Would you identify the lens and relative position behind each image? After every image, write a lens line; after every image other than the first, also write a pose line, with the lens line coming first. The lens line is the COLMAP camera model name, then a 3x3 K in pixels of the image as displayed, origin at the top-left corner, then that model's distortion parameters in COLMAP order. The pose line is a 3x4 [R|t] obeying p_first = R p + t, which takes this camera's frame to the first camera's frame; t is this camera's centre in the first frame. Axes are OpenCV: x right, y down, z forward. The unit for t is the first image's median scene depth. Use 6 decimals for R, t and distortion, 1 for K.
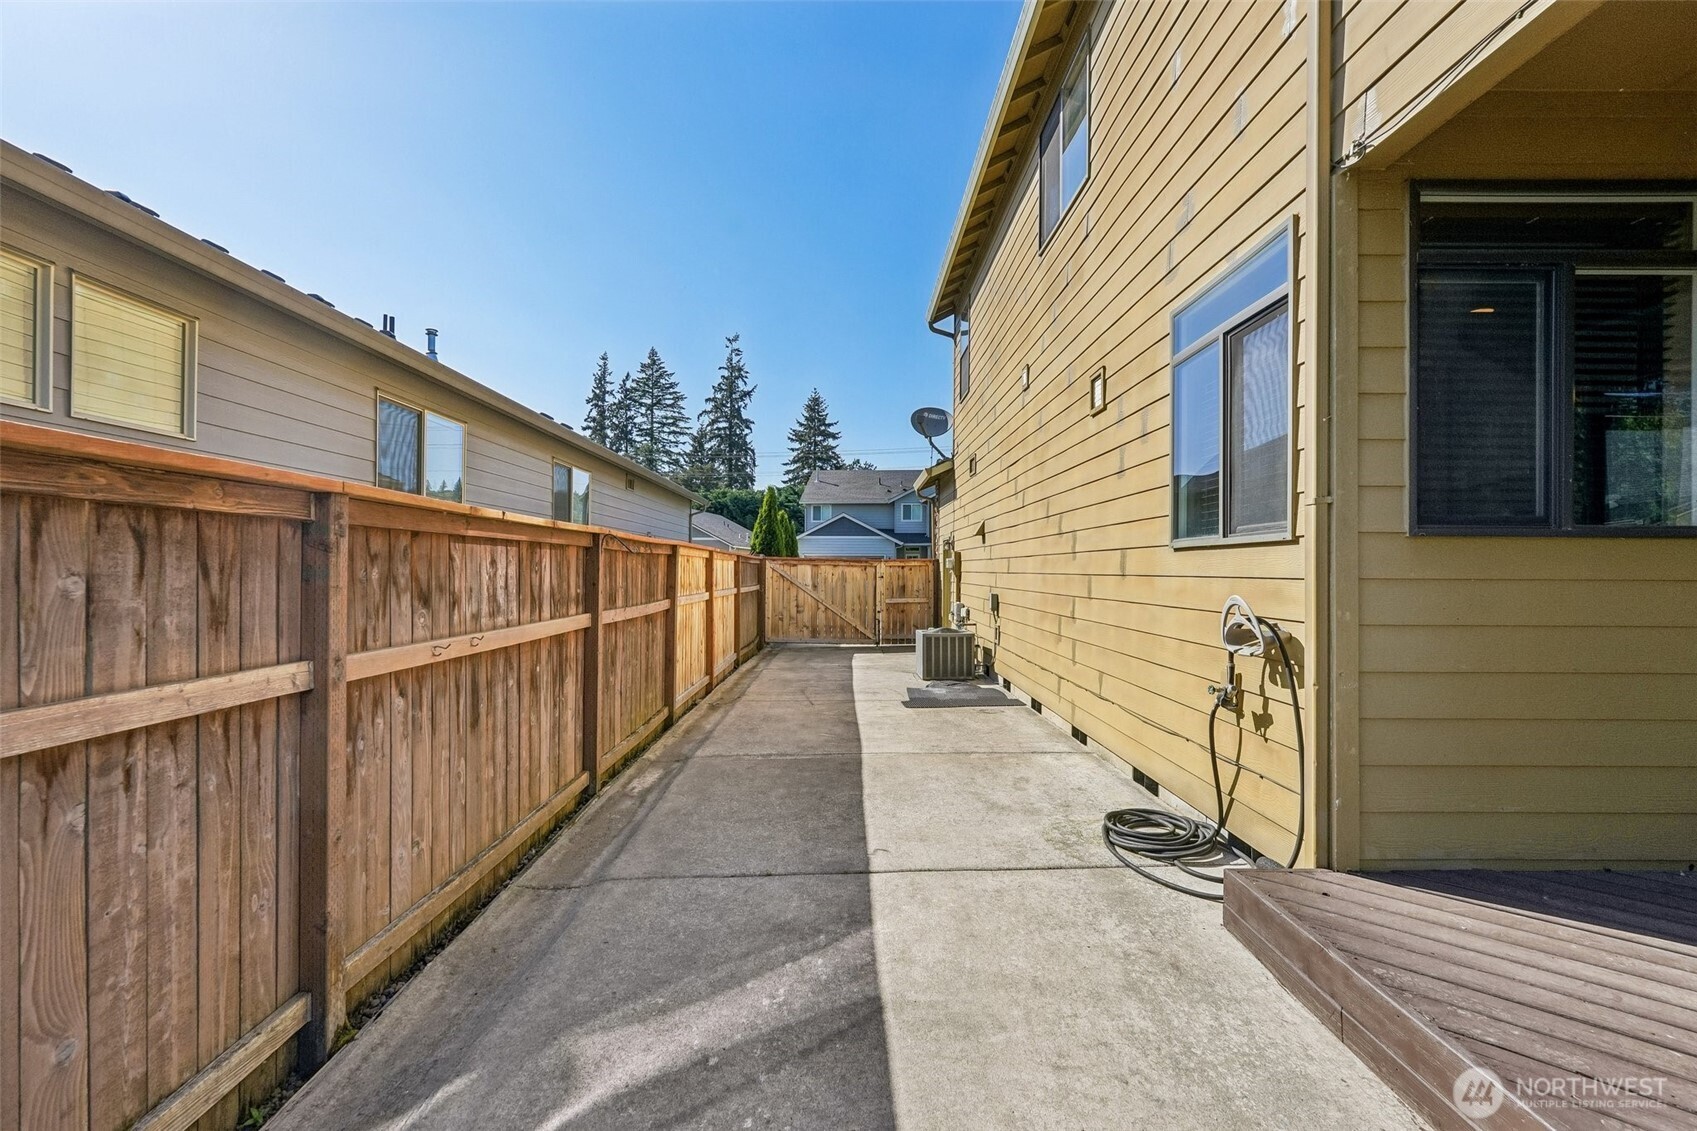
lens RADIAL K [[760.4, 0, 848.5], [0, 760.4, 565.5], [0, 0, 1]] dist [-0.003088, 0.000360]
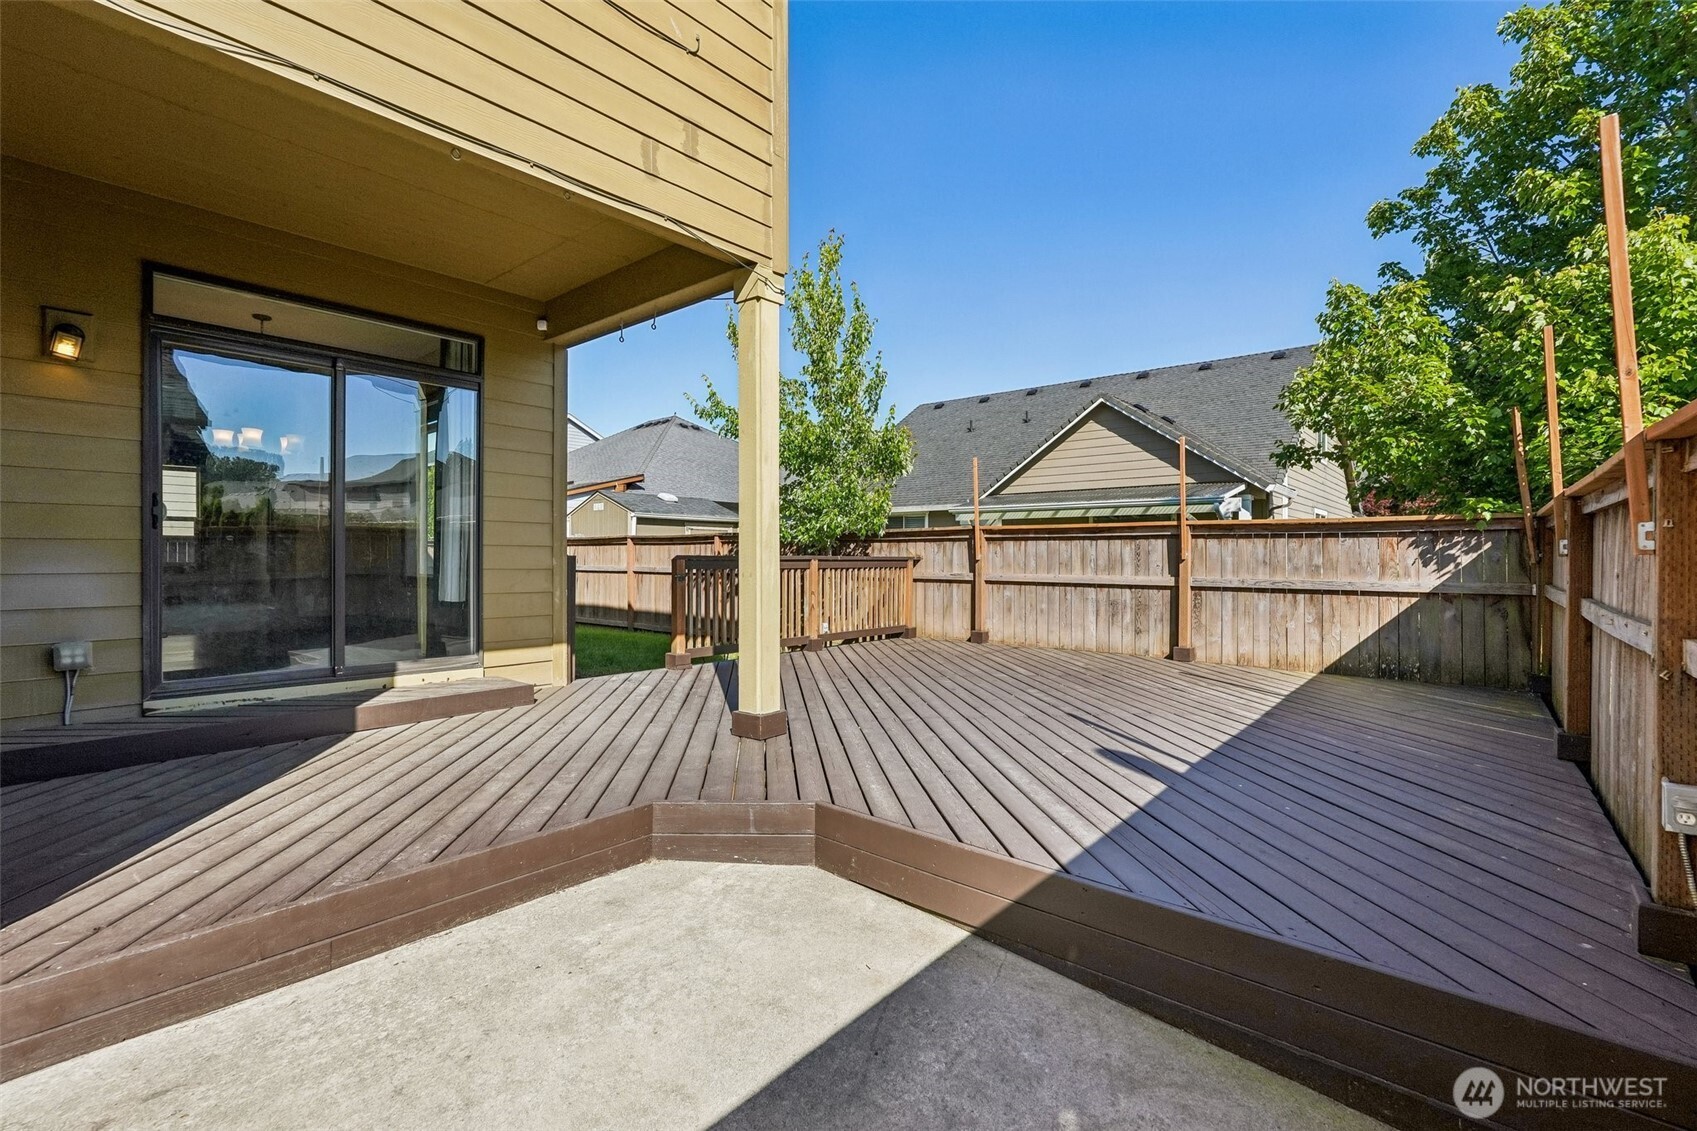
lens RADIAL K [[760.4, 0, 848.5], [0, 760.4, 565.5], [0, 0, 1]] dist [-0.003088, 0.000360]
pose [[-0.759285, -0.016605, 0.650547, -0.545864], [-0.012628, 0.999862, 0.010783, 0.044543], [-0.650636, -0.000028, -0.759390, 1.273923]]
